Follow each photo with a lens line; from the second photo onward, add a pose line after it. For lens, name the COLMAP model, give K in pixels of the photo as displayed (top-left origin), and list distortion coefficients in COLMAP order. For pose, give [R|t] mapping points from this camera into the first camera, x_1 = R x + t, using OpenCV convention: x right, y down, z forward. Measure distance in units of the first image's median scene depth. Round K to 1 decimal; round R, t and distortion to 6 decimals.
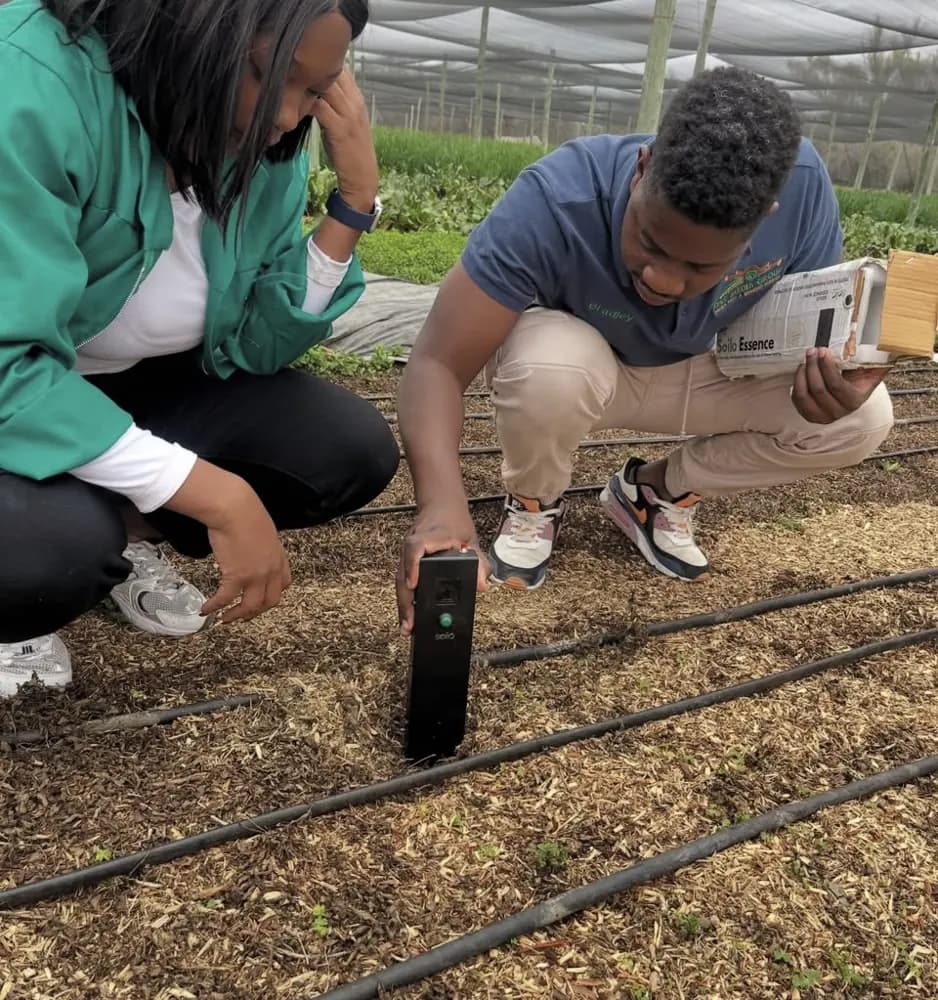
lens RADIAL K [[957.5, 0, 469.0], [0, 957.5, 500.0], [0, 0, 1]] dist [0.014858, -0.000970]
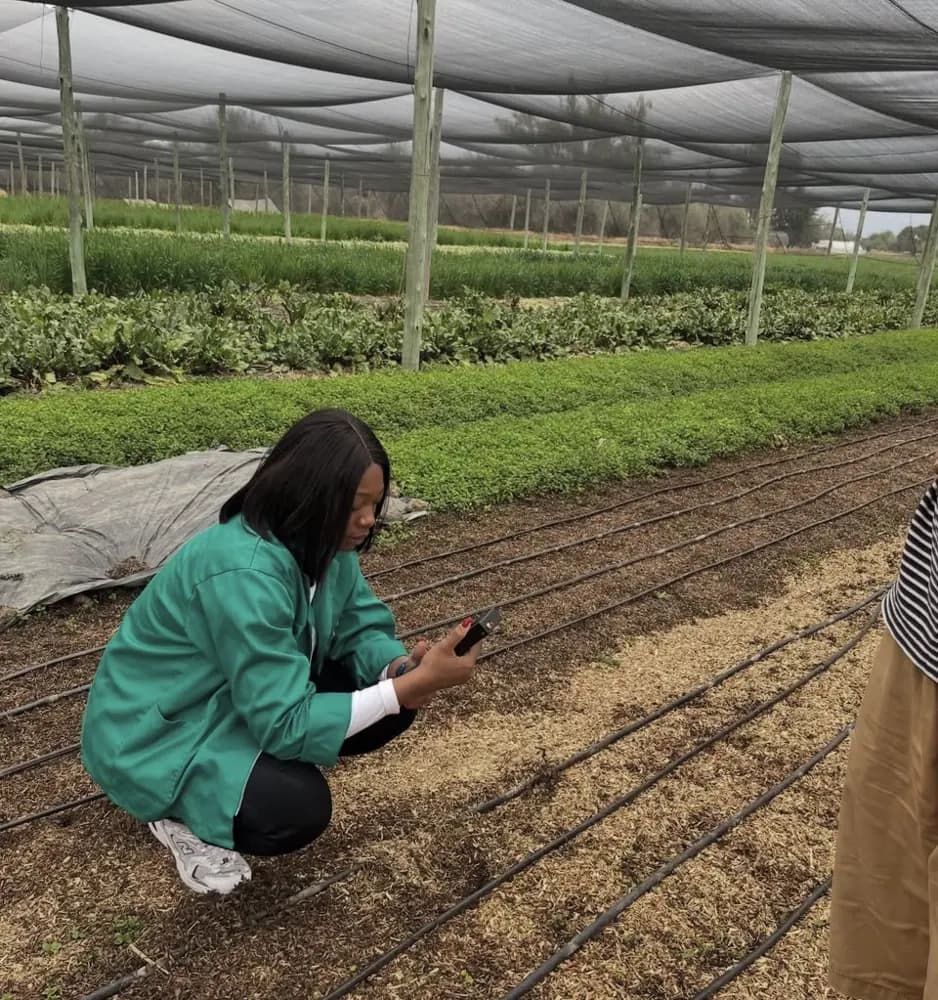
lens RADIAL K [[957.5, 0, 469.0], [0, 957.5, 500.0], [0, 0, 1]] dist [0.014858, -0.000970]
pose [[0.964595, -0.103618, 0.242528, -0.404934], [0.115670, 0.992637, -0.035956, -0.370891], [-0.237017, 0.062736, 0.969478, -0.782947]]
